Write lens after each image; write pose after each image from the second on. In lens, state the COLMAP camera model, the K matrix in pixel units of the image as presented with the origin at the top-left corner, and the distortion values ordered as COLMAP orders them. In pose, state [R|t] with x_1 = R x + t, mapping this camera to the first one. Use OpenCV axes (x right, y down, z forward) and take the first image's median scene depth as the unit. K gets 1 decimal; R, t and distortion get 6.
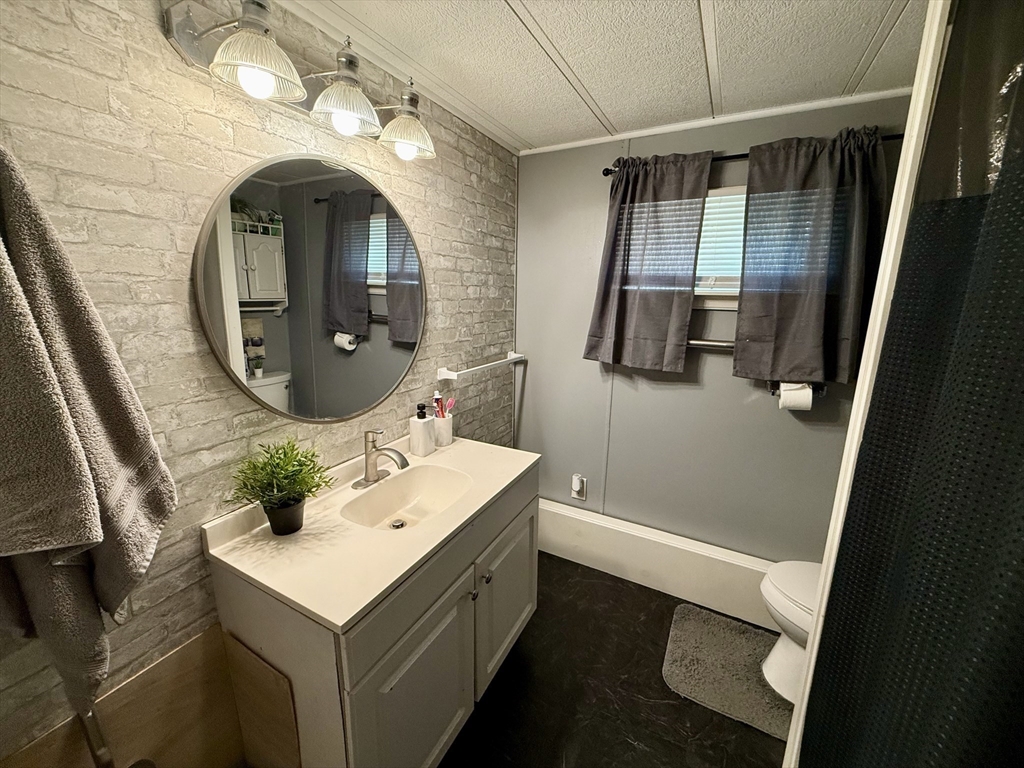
lens RADIAL K [[407.8, 0, 511.1], [0, 407.8, 382.7], [0, 0, 1]] dist [0.001096, 0.000054]
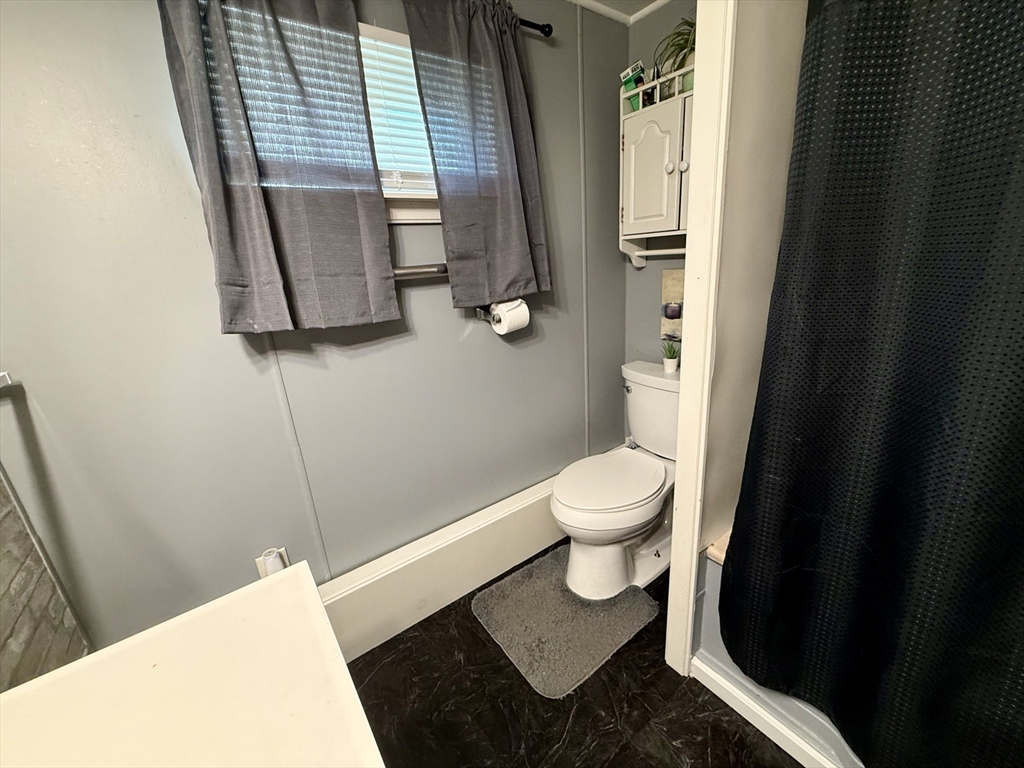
lens RADIAL K [[407.8, 0, 511.1], [0, 407.8, 382.7], [0, 0, 1]] dist [0.001096, 0.000054]
pose [[0.423559, -0.307393, 0.852119, -0.121155], [0.268143, 0.941055, 0.206191, -0.014425], [-0.865273, 0.141156, 0.481018, 0.544816]]
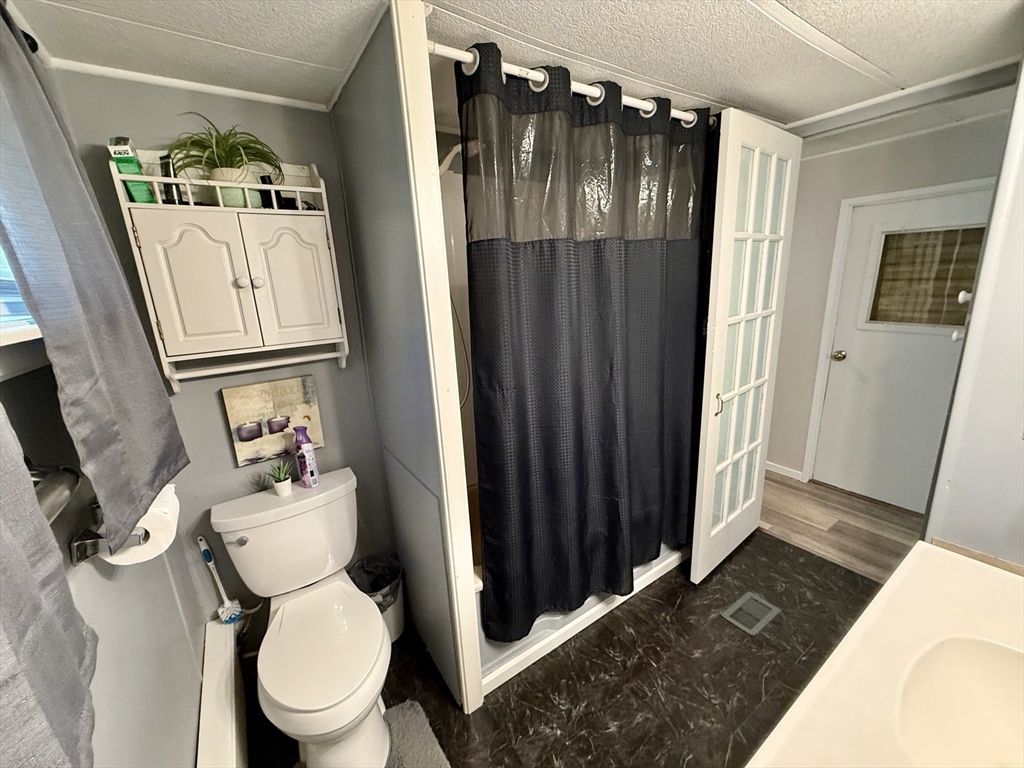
lens RADIAL K [[407.8, 0, 511.1], [0, 407.8, 382.7], [0, 0, 1]] dist [0.001096, 0.000054]
pose [[-0.887292, -0.080480, 0.454133, 0.079715], [0.135636, 0.895581, 0.423719, -0.258586], [-0.440813, 0.437559, -0.783725, 1.059936]]
